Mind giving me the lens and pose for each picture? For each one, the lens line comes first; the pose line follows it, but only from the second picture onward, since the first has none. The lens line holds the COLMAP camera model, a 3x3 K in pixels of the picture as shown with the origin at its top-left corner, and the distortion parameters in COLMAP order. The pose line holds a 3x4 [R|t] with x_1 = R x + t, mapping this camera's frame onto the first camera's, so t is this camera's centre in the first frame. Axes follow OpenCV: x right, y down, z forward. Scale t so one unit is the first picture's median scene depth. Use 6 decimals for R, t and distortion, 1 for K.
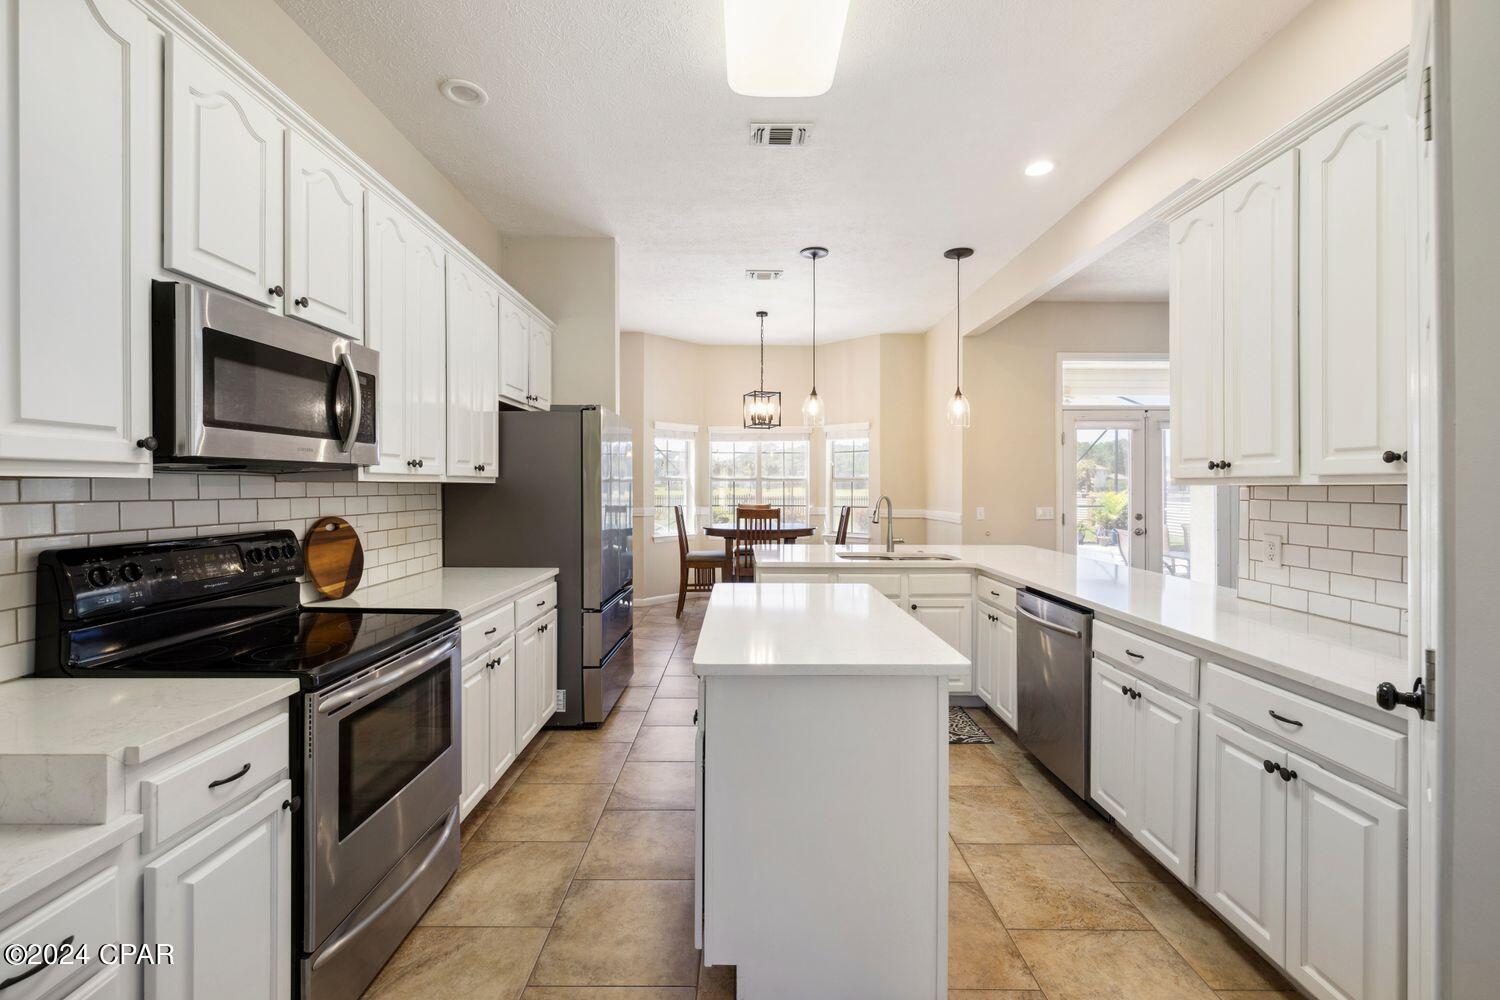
lens RADIAL K [[631.9, 0, 750.0], [0, 631.9, 488.2], [0, 0, 1]] dist [-0.000503, -0.000373]
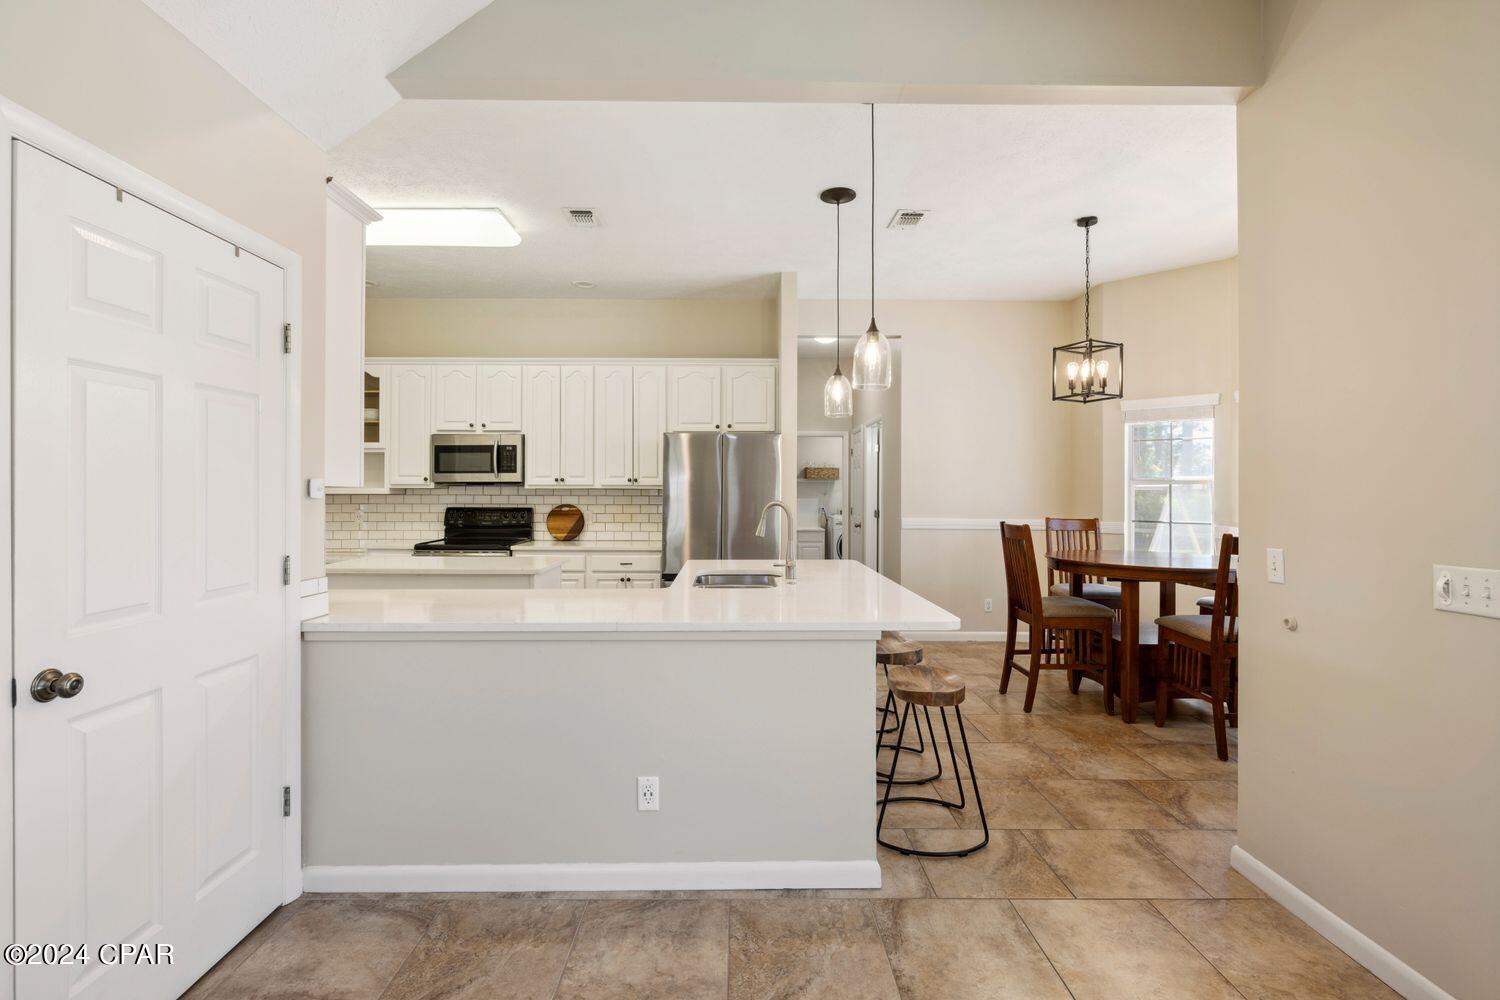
lens RADIAL K [[674.9, 0, 744.7], [0, 674.9, 483.9], [0, 0, 1]] dist [-0.008604, 0.000371]
pose [[0.000009, -0.011508, -0.999934, 1.694354], [-0.005560, 0.999918, -0.011508, -0.003004], [0.999985, 0.005560, -0.000055, 1.599988]]
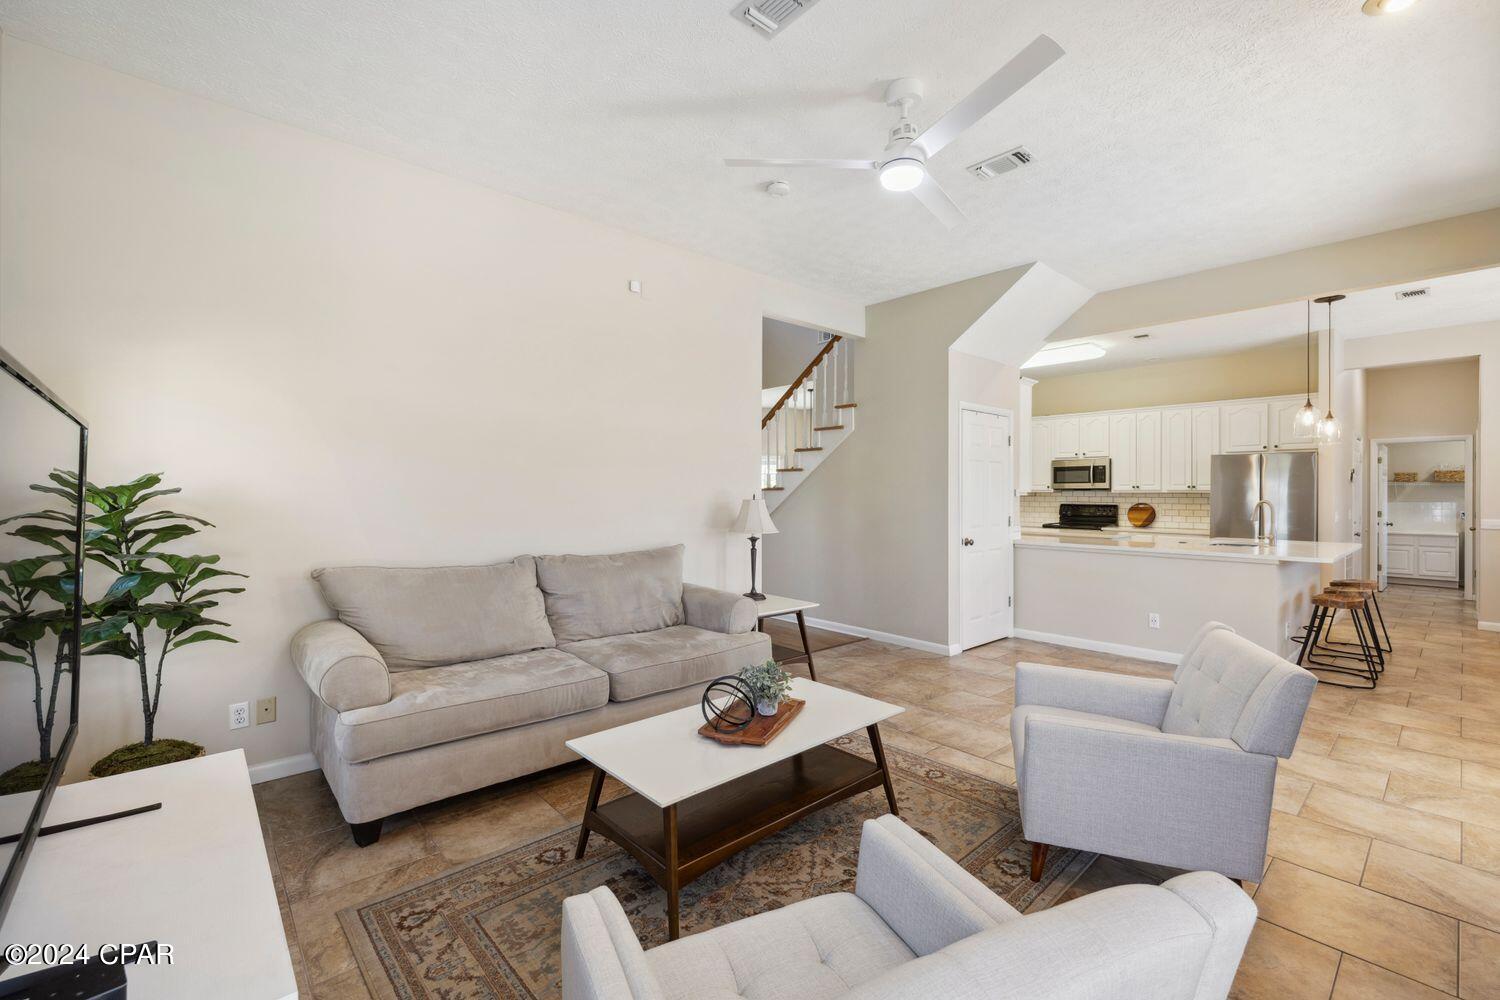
lens RADIAL K [[631.9, 0, 750.0], [0, 631.9, 488.2], [0, 0, 1]] dist [-0.000503, -0.000373]
pose [[-0.759476, -0.008298, -0.650482, 3.077085], [-0.007200, 0.999965, -0.004350, -0.004104], [0.650495, 0.001380, -0.759509, 2.162010]]
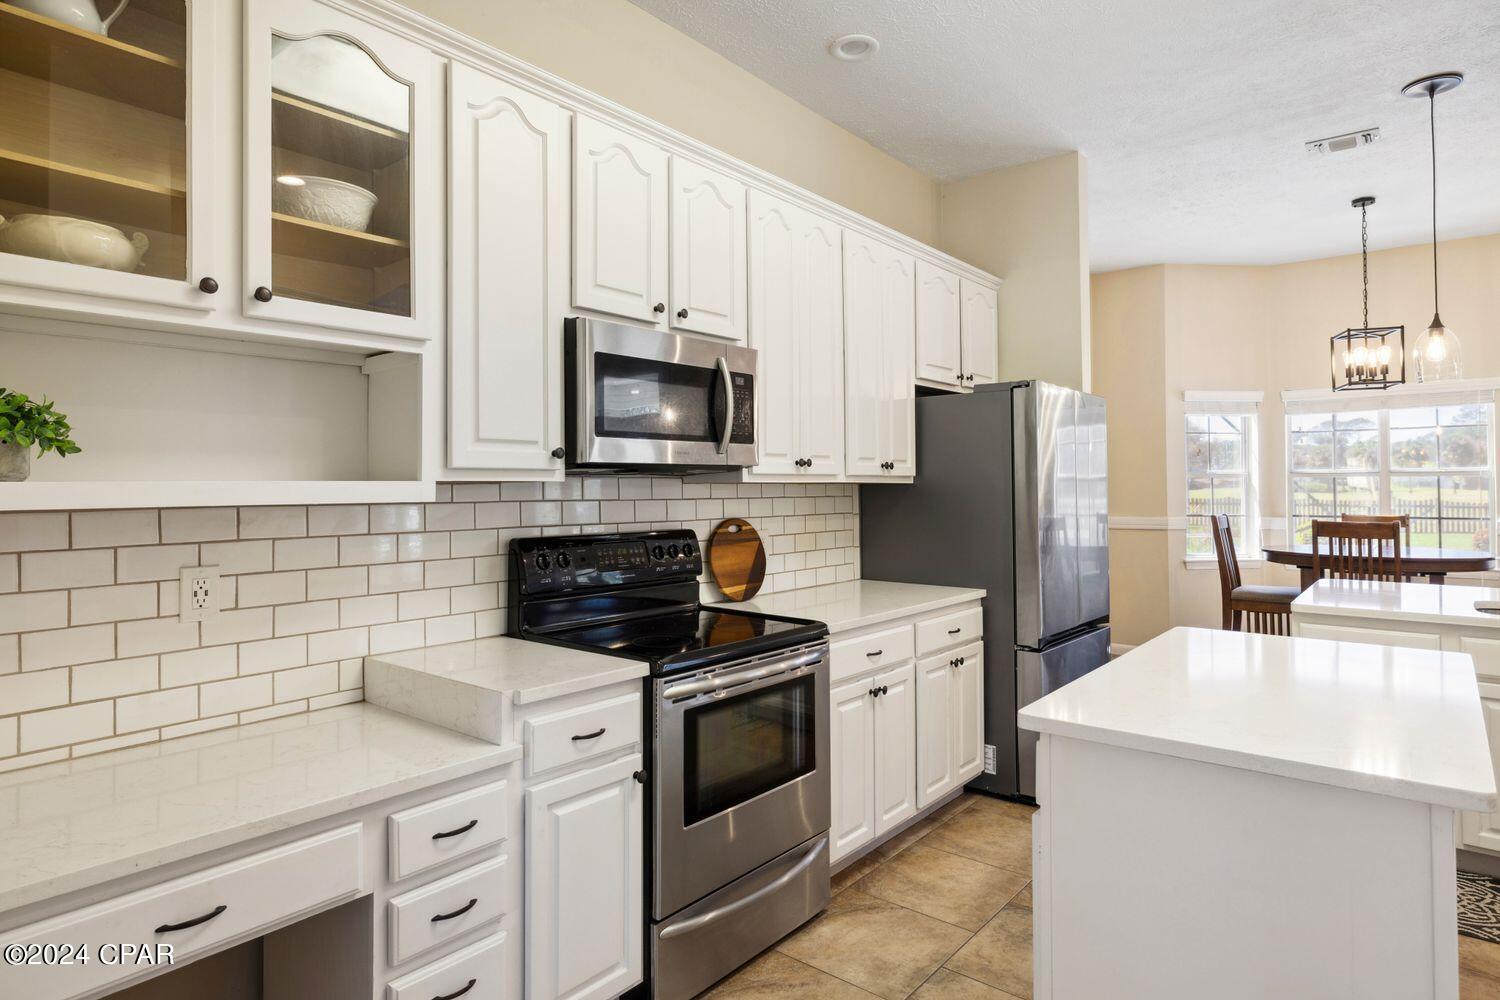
lens RADIAL K [[852.9, 0, 748.9], [0, 852.9, 473.8], [0, 0, 1]] dist [0.001828, 0.001159]
pose [[0.767491, -0.015063, -0.640883, 0.212414], [0.003200, 0.999801, -0.019667, 0.001513], [0.641052, 0.013044, 0.767387, -0.015949]]
